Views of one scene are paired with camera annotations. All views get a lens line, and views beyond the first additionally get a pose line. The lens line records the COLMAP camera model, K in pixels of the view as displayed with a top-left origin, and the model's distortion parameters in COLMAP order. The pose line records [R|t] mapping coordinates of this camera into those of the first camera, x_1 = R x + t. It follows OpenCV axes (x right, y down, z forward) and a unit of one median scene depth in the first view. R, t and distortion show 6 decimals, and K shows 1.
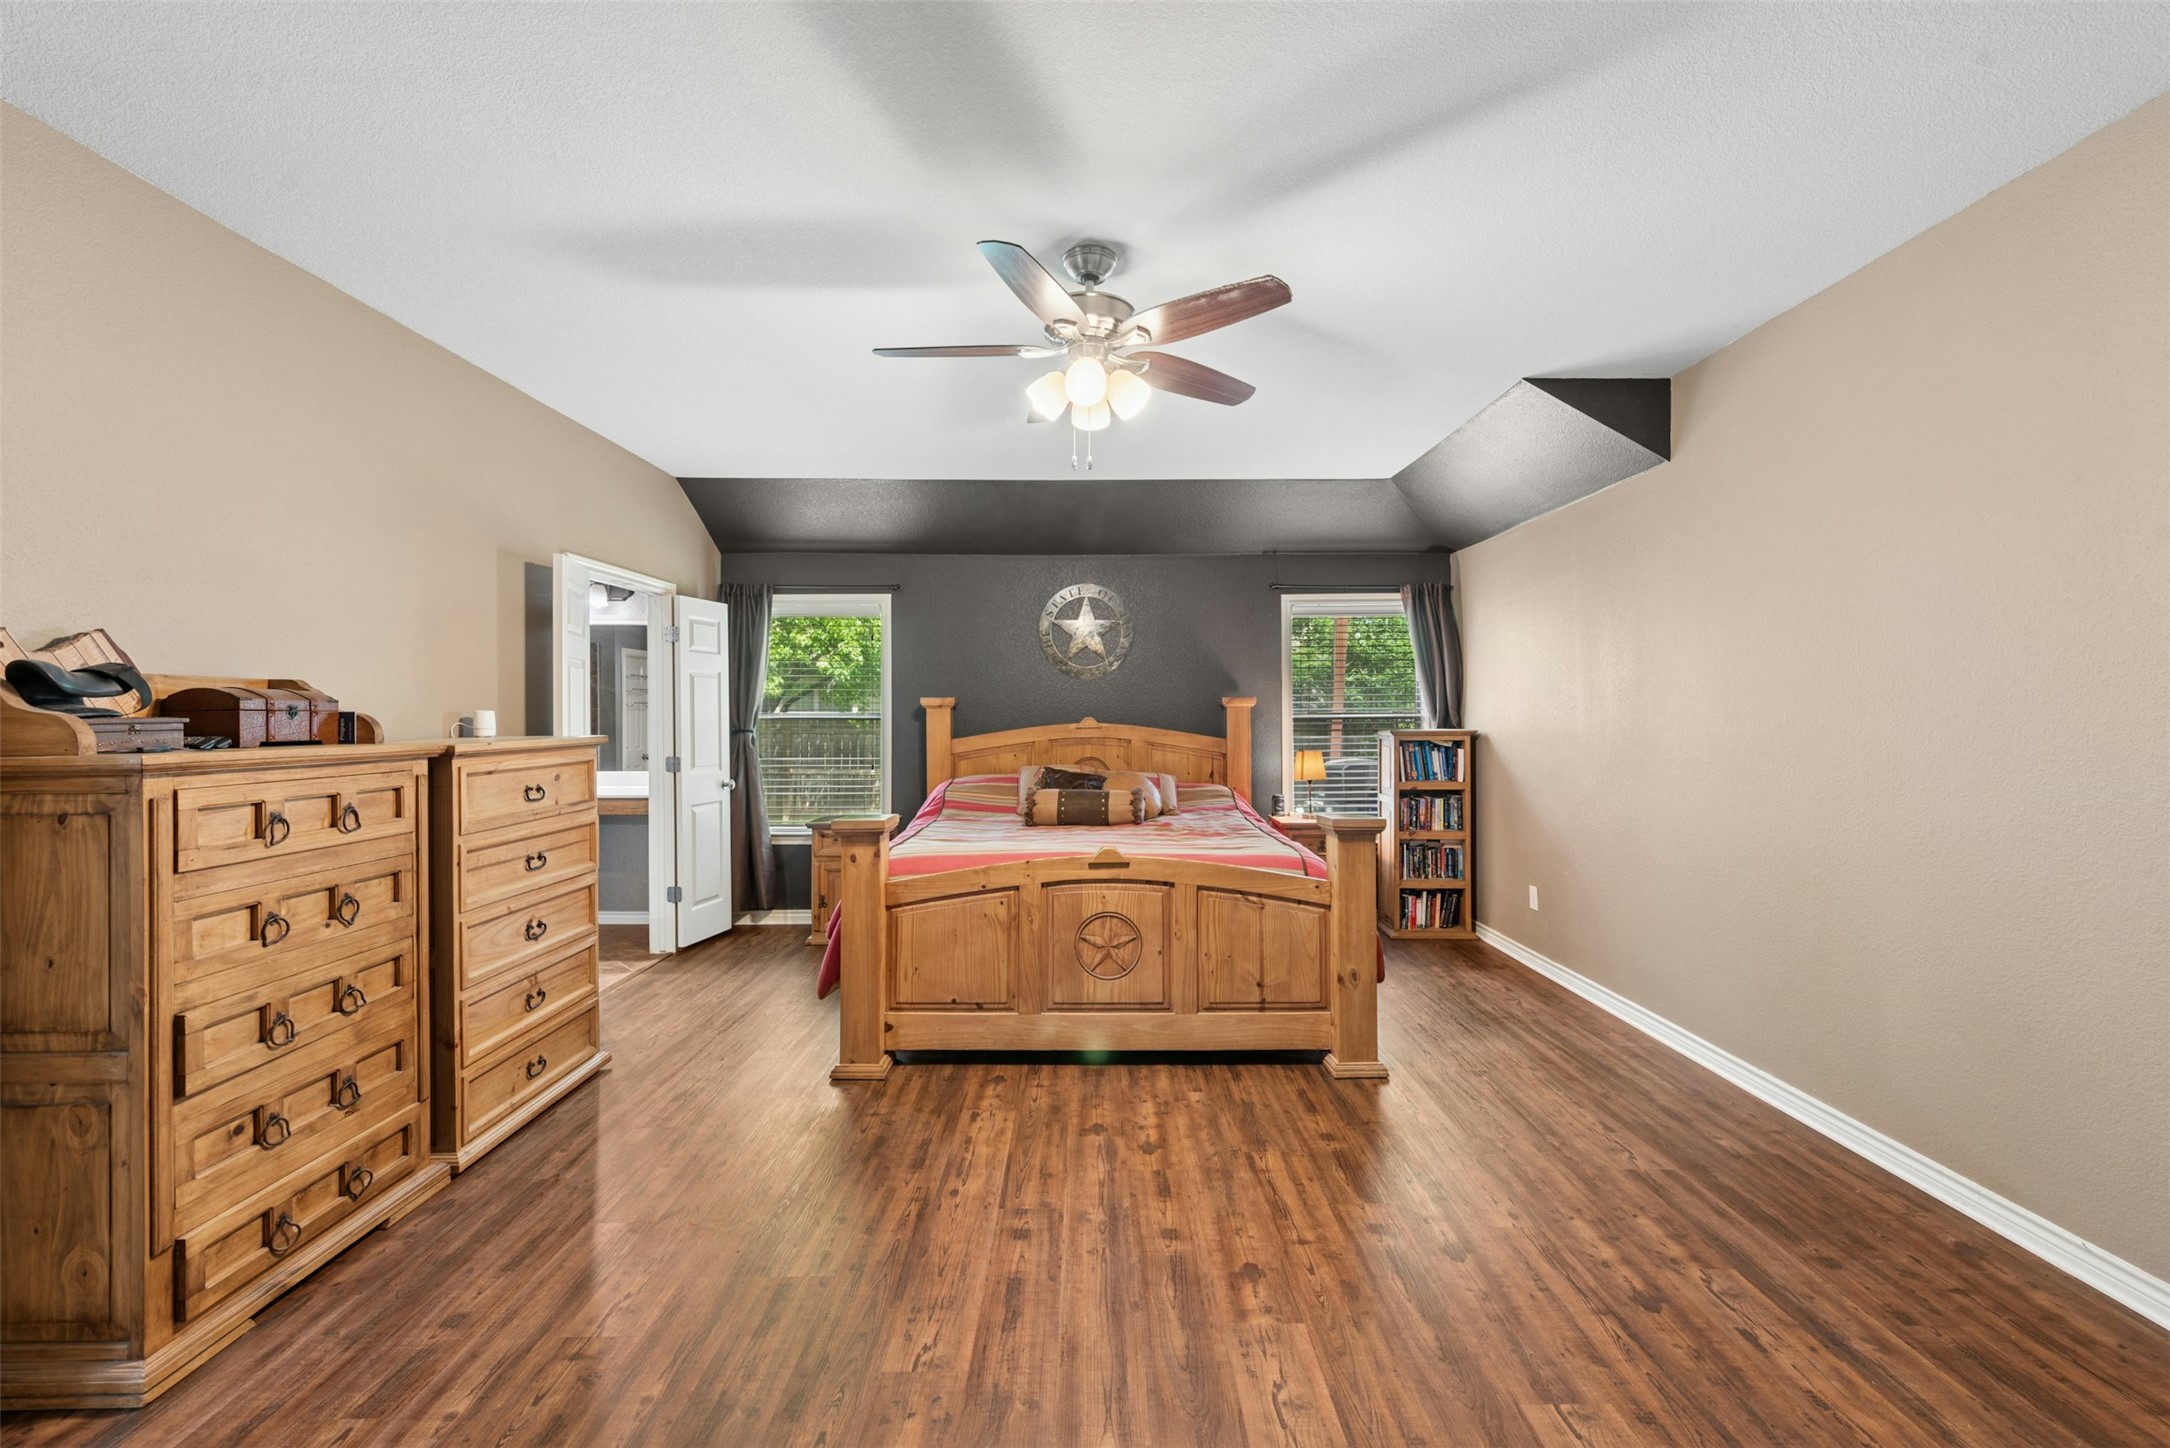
lens RADIAL K [[880.5, 0, 1094.8], [0, 880.5, 716.2], [0, 0, 1]] dist [0.019929, -0.008012]
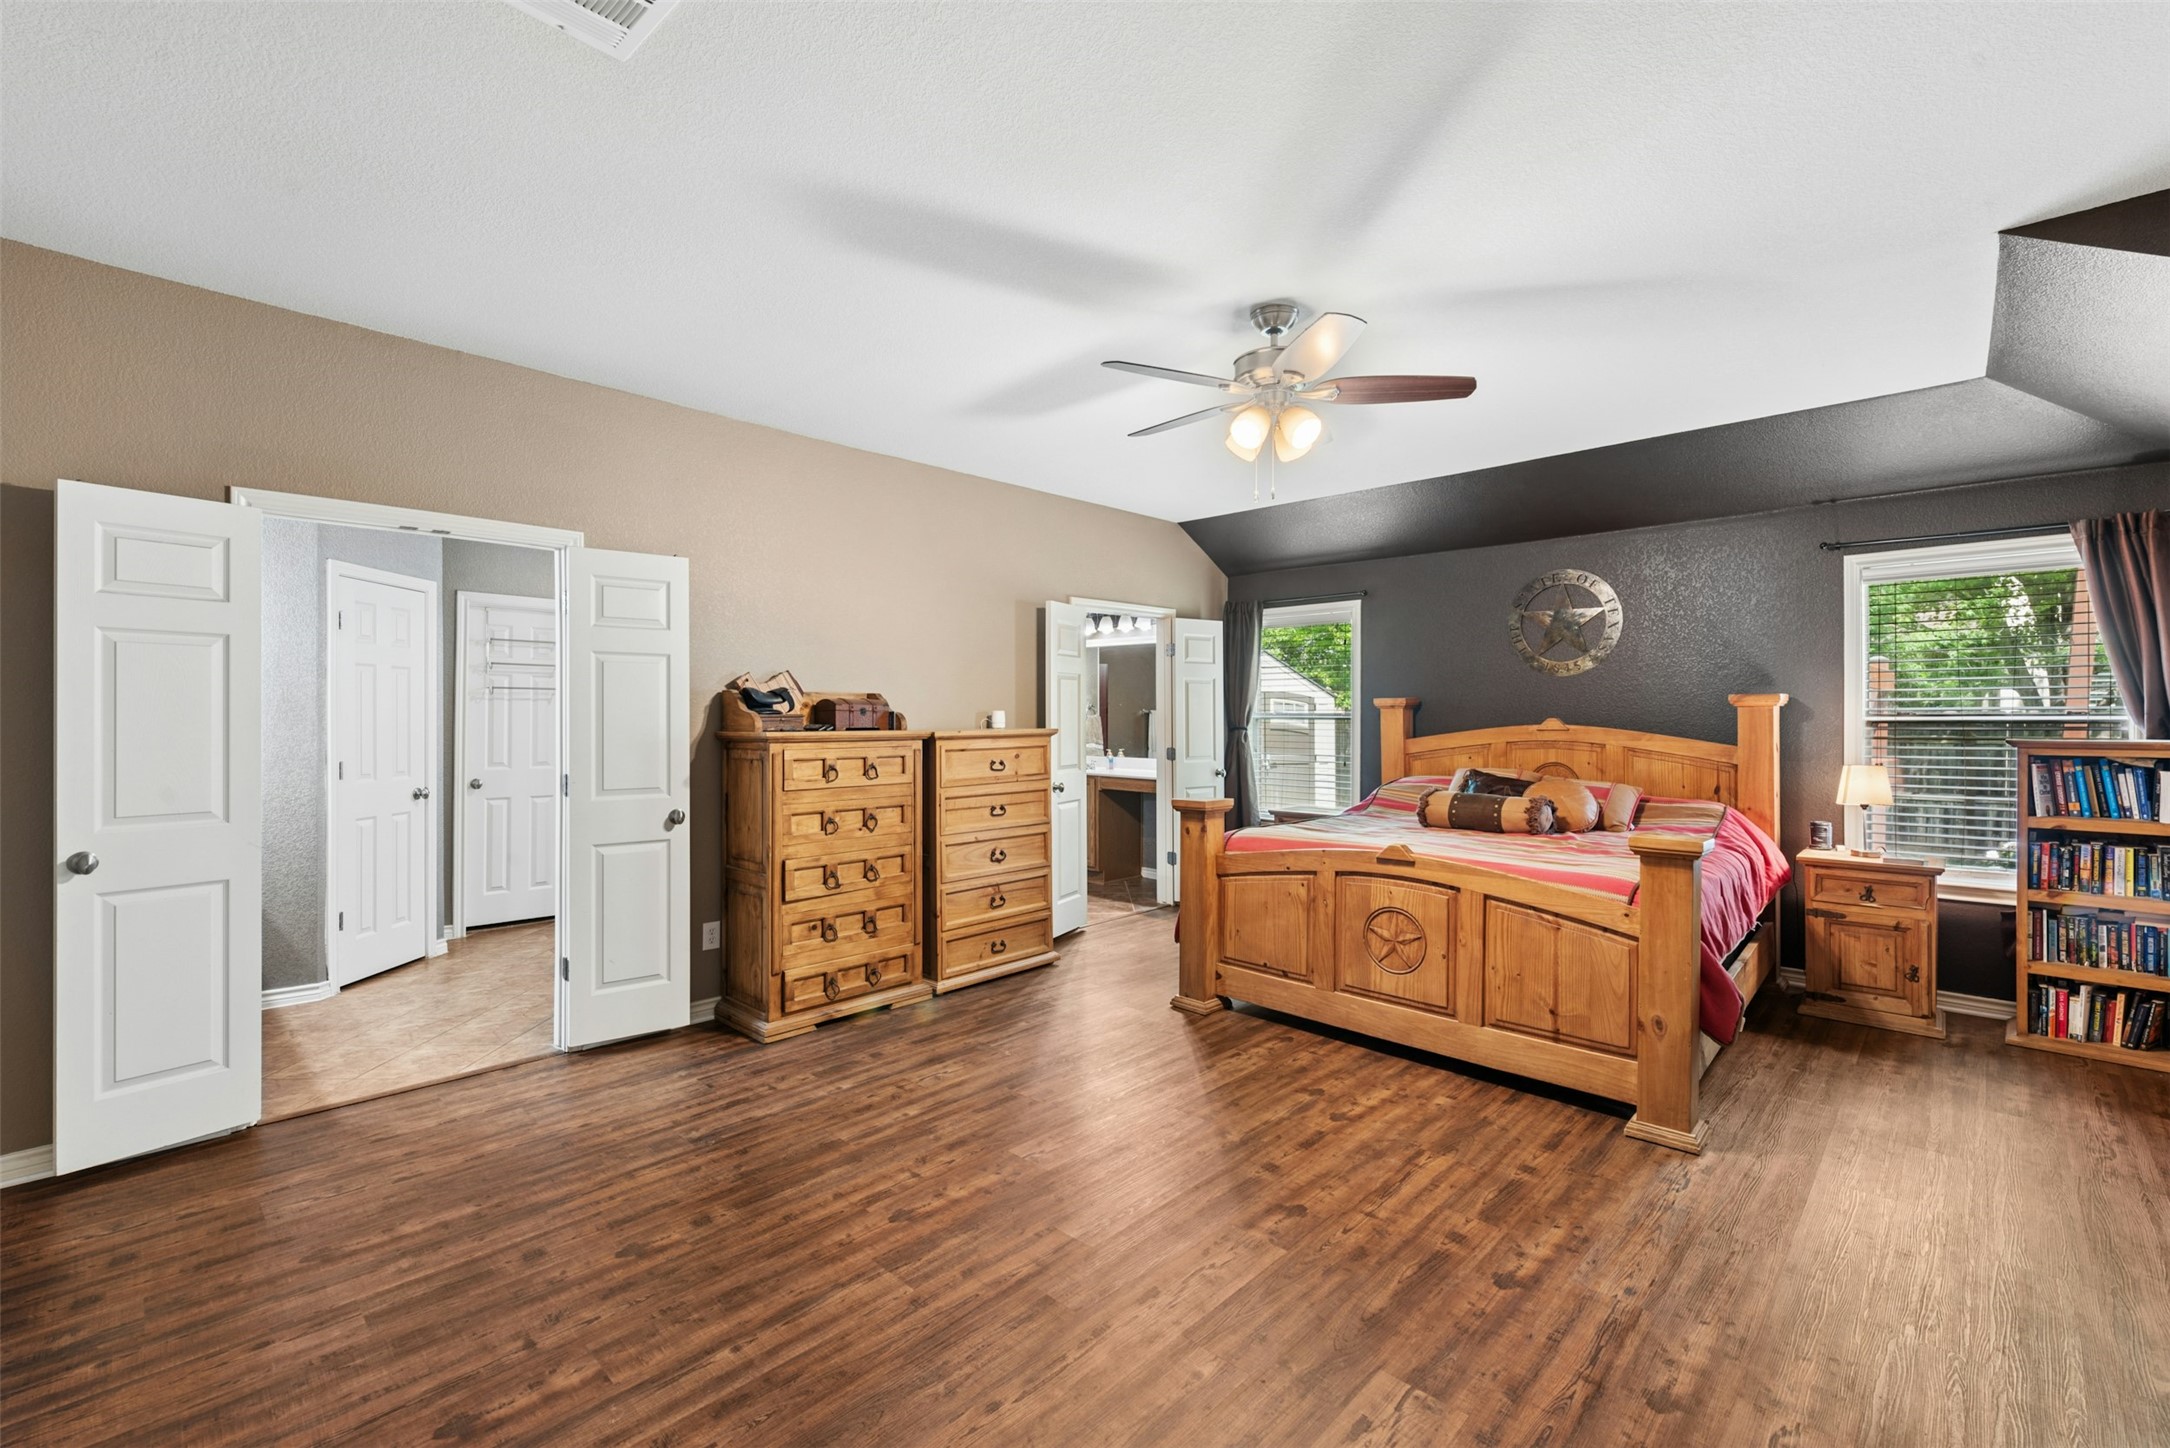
lens RADIAL K [[904.1, 0, 1084.9], [0, 904.1, 716.9], [0, 0, 1]] dist [0.009925, -0.000164]
pose [[0.723575, 0.005124, -0.690227, 0.534701], [-0.004549, 0.999986, 0.002654, -0.000847], [0.690231, 0.001219, 0.723588, -0.012361]]
